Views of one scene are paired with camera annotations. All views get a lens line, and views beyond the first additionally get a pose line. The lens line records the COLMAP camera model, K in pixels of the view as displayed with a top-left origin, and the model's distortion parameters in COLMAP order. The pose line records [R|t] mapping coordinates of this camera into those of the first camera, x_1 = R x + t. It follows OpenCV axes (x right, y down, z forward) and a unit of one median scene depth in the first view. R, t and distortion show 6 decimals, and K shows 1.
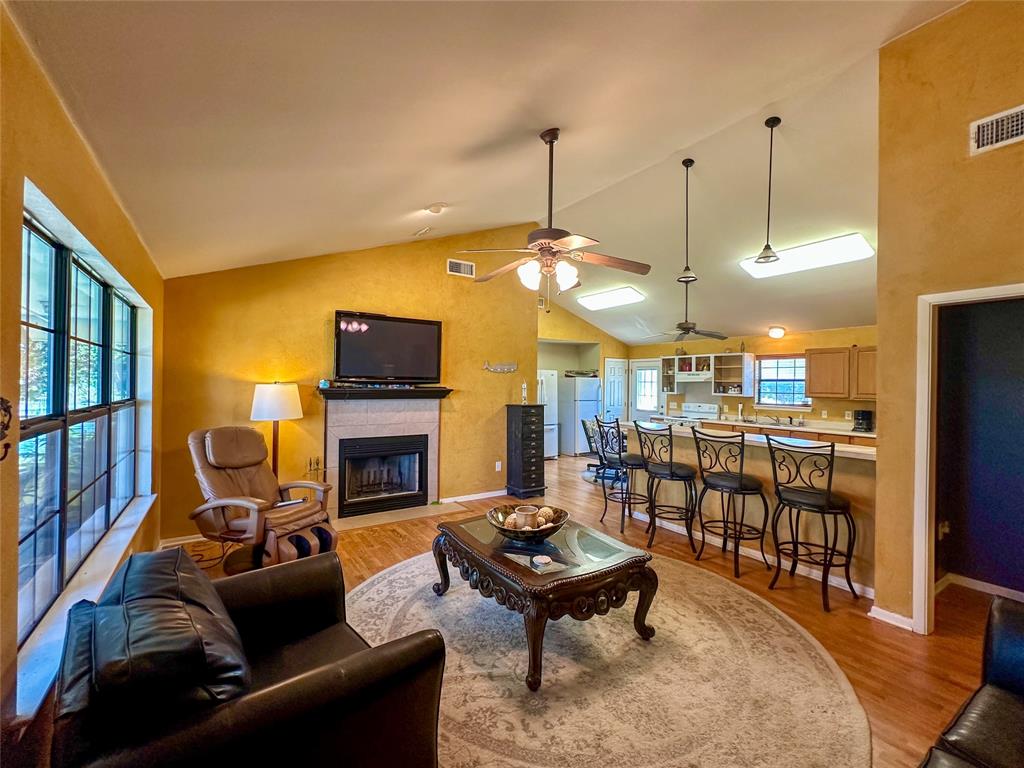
lens RADIAL K [[443.5, 0, 511.3], [0, 443.5, 382.7], [0, 0, 1]] dist [-0.000197, -0.000133]
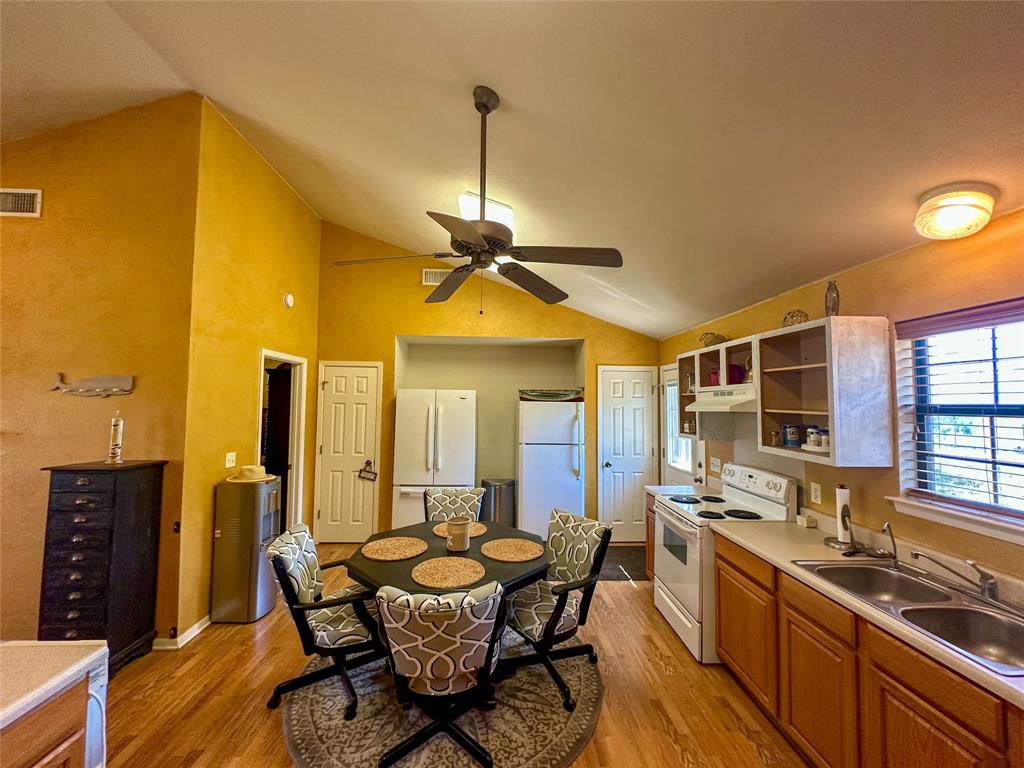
lens RADIAL K [[409.5, 0, 512.0], [0, 409.5, 383.9], [0, 0, 1]] dist [0.000169, -0.000163]
pose [[0.857753, -0.028396, -0.513278, 0.450782], [0.001813, 0.998634, -0.052218, -0.008239], [0.514059, 0.043859, 0.856633, 0.618815]]
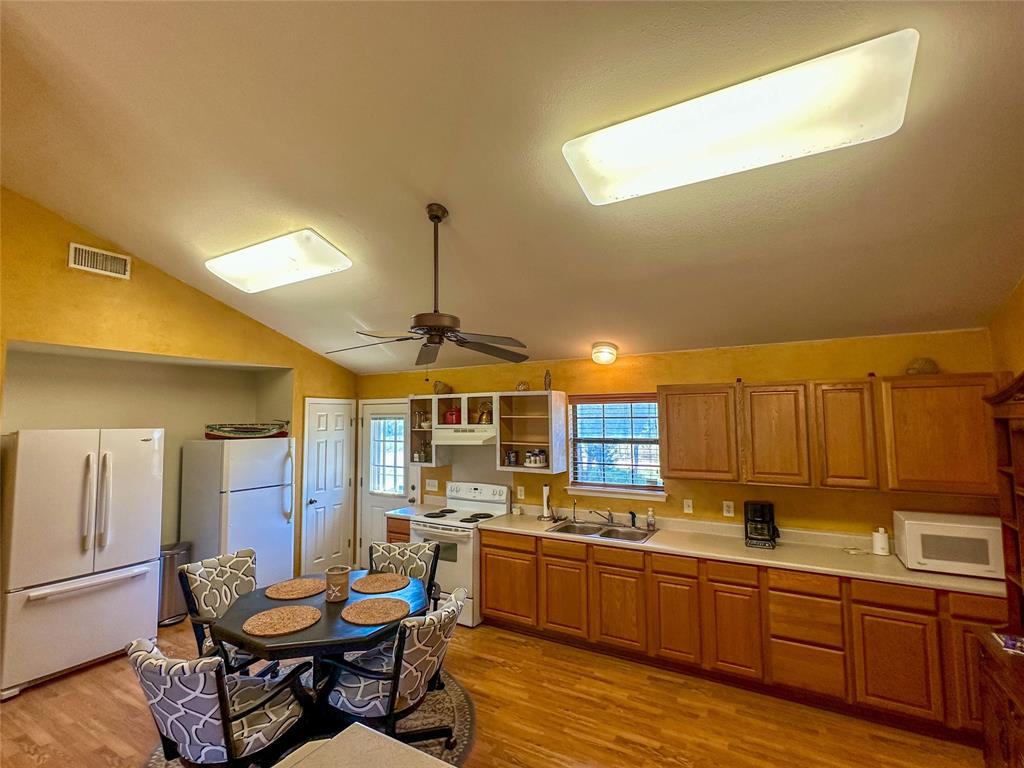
lens RADIAL K [[474.1, 0, 511.4], [0, 474.1, 384.1], [0, 0, 1]] dist [0.001475, -0.000349]
pose [[0.896400, 0.014162, 0.443019, 0.216809], [0.018497, 0.997424, -0.069311, -0.034257], [-0.442859, 0.070325, 0.893829, 0.480982]]
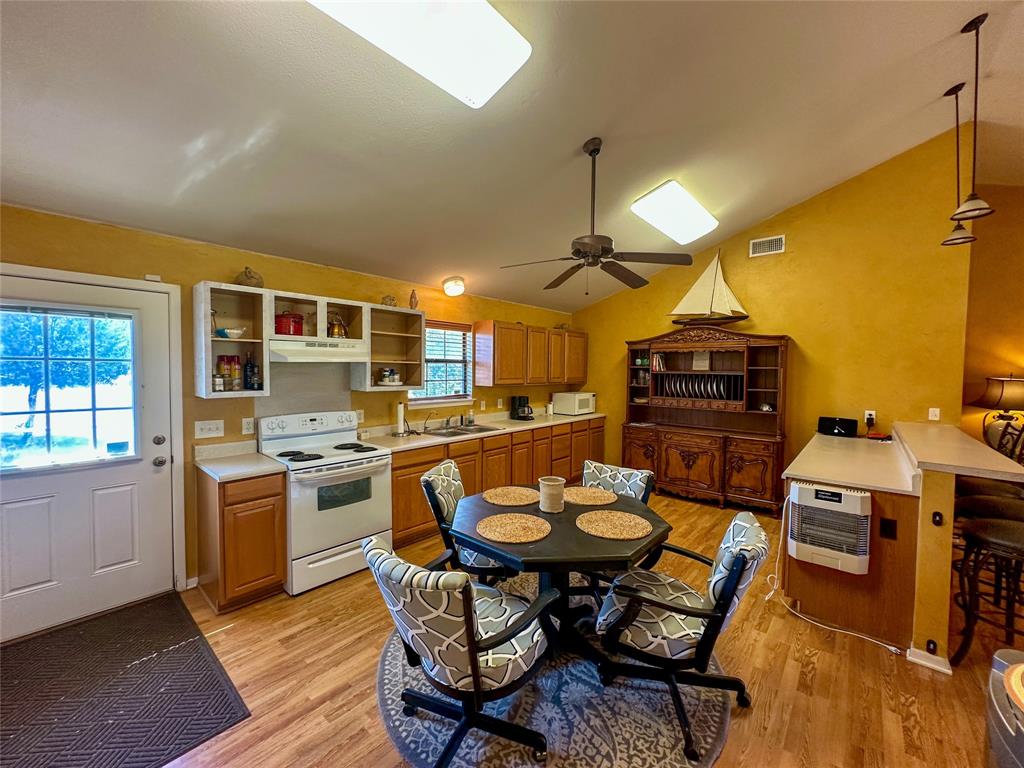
lens RADIAL K [[409.5, 0, 512.0], [0, 409.5, 381.5], [0, 0, 1]] dist [0.000169, -0.000163]
pose [[-0.267024, -0.047775, 0.962505, -0.000901], [-0.013828, 0.998858, 0.045743, -0.003975], [-0.963591, -0.001095, -0.267380, 0.963184]]
